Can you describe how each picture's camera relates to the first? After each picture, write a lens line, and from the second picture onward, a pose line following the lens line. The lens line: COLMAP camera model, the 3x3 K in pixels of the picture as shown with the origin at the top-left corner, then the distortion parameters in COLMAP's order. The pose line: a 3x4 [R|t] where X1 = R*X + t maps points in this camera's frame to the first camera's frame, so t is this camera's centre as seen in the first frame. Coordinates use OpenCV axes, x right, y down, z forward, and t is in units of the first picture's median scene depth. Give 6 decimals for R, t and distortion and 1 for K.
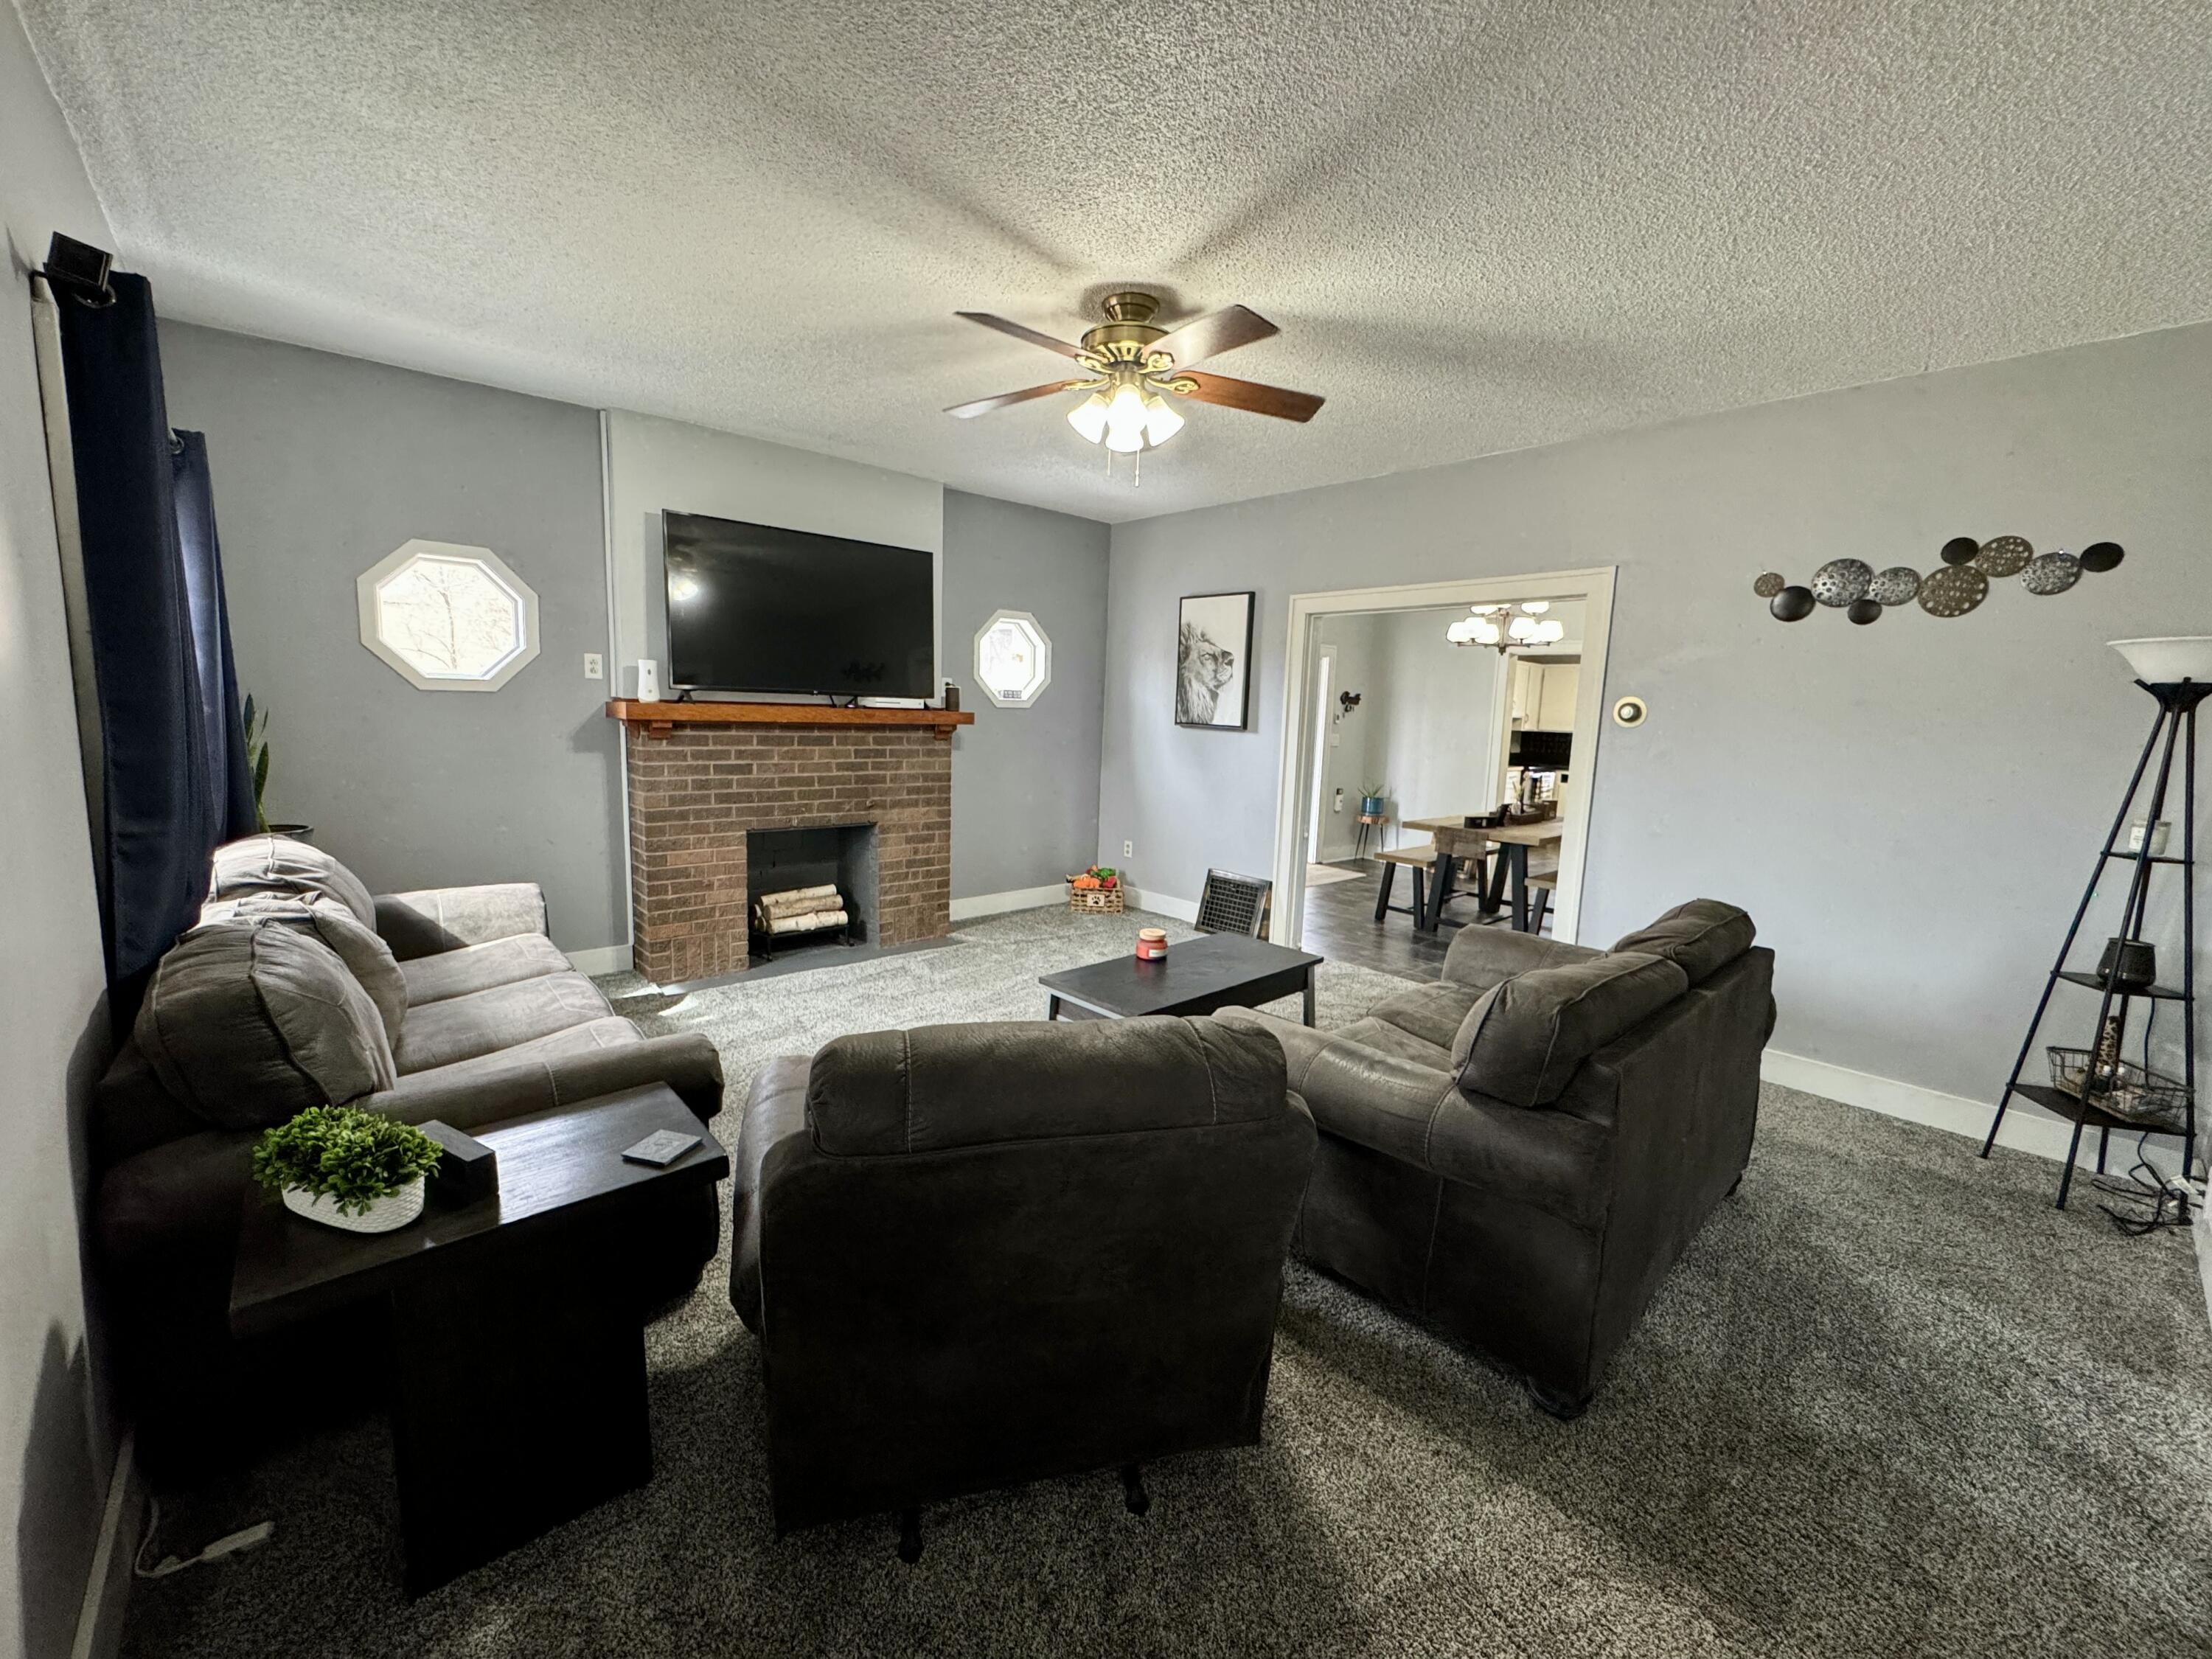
lens RADIAL K [[881.2, 0, 1094.2], [0, 881.2, 827.7], [0, 0, 1]] dist [-0.003496, 0.000332]
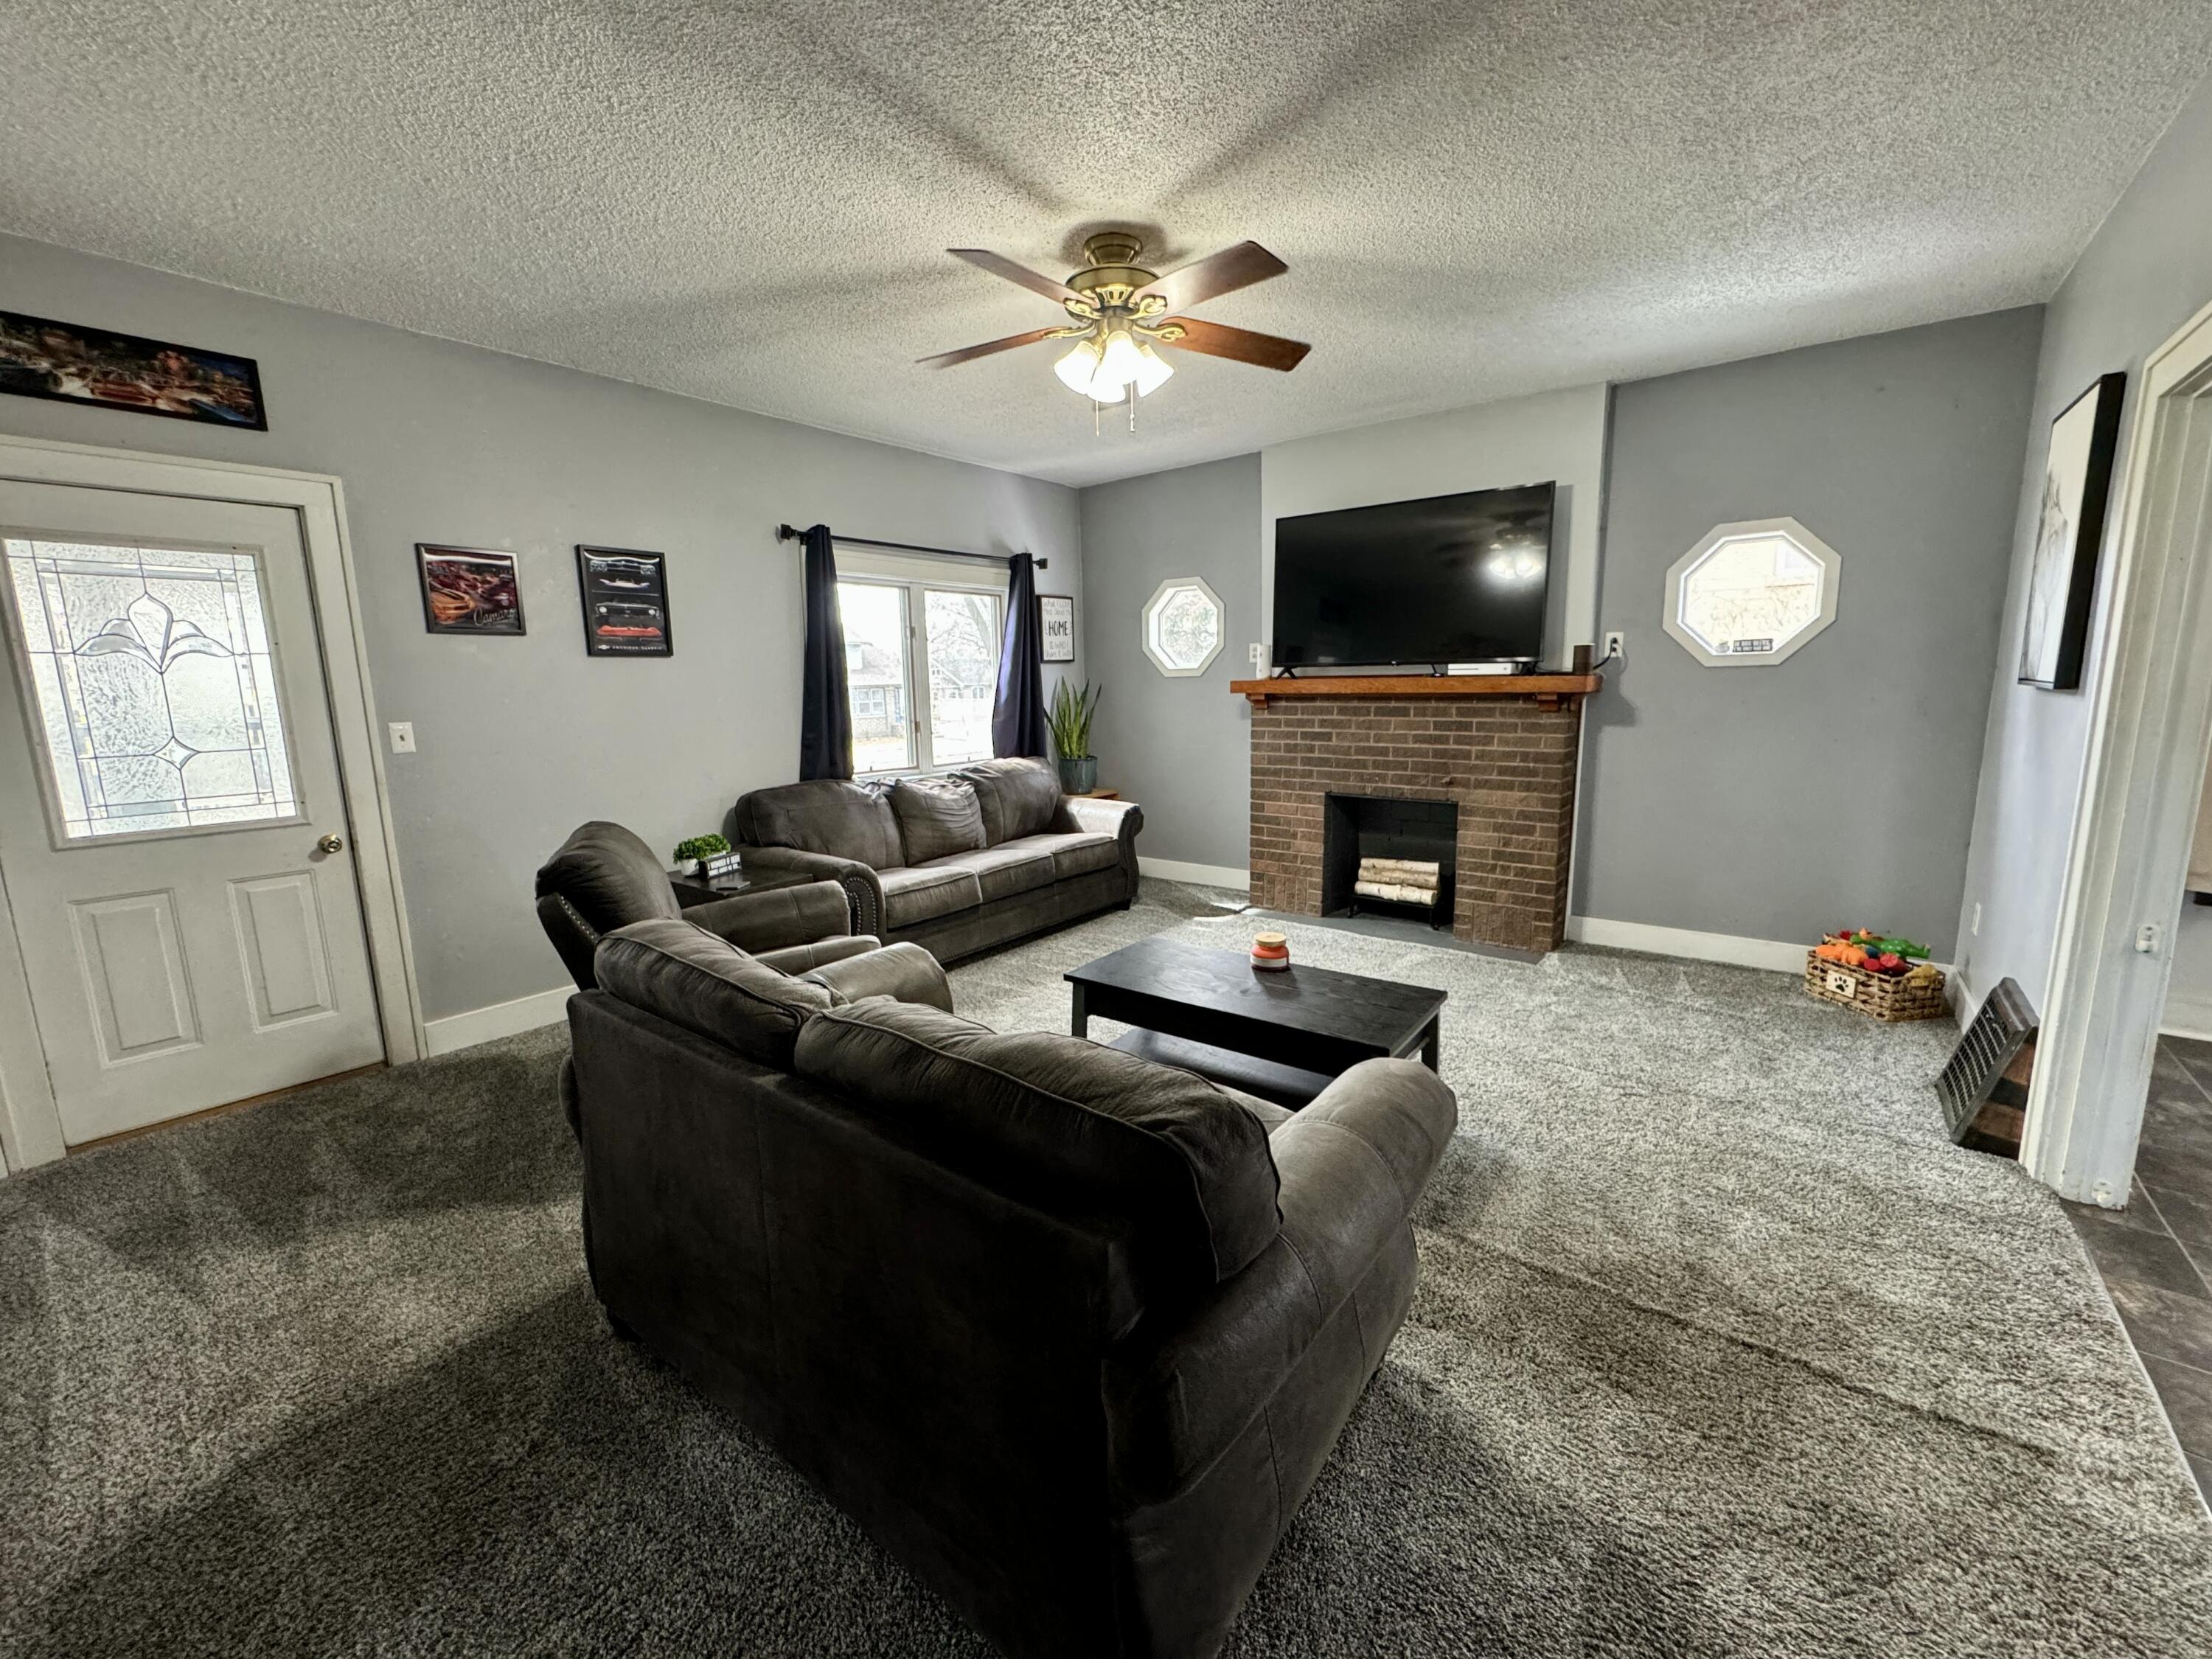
lens RADIAL K [[881.2, 0, 1102.5], [0, 881.2, 829.8], [0, 0, 1]] dist [-0.003496, 0.000332]
pose [[0.173326, 0.129230, -0.976349, 0.608118], [-0.110535, 0.987643, 0.111103, -0.039785], [0.978642, 0.088663, 0.185469, 0.492086]]
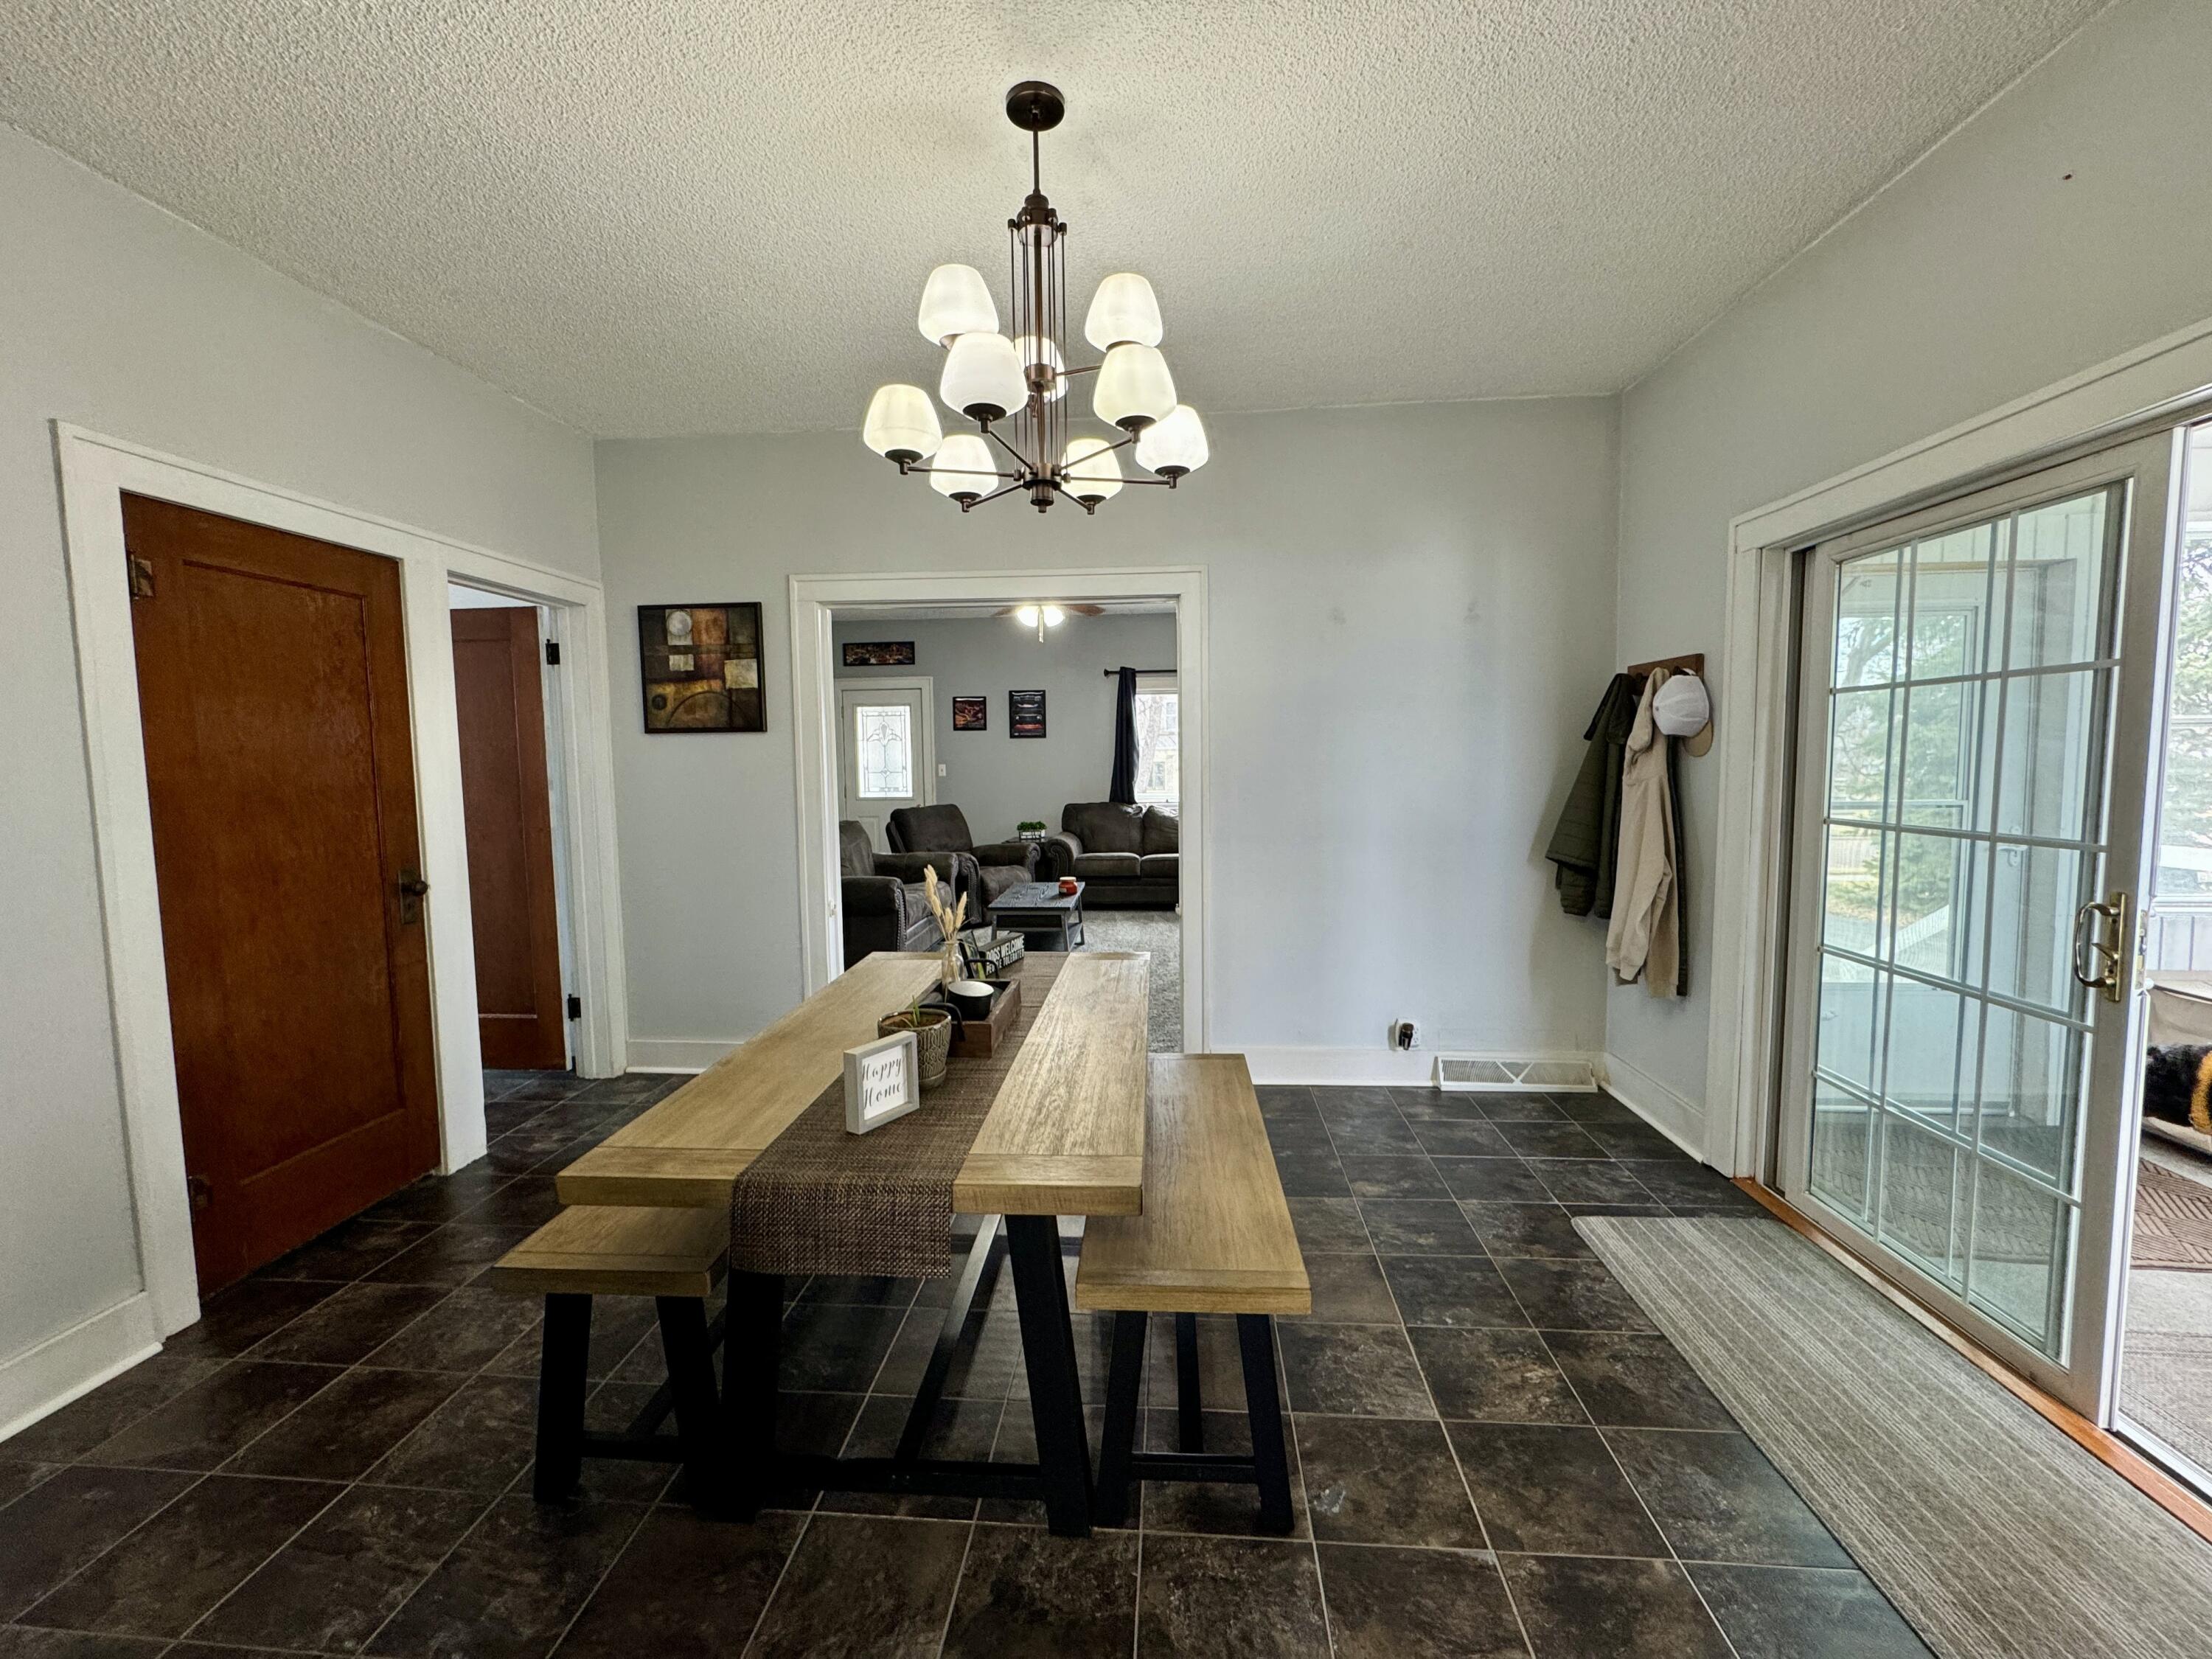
lens RADIAL K [[881.2, 0, 1104.9], [0, 881.2, 832.9], [0, 0, 1]] dist [-0.003496, 0.000332]
pose [[-0.720982, 0.037272, -0.691951, 0.849151], [-0.106028, 0.980861, 0.163310, -0.177889], [0.684794, 0.191109, -0.703231, 1.596795]]
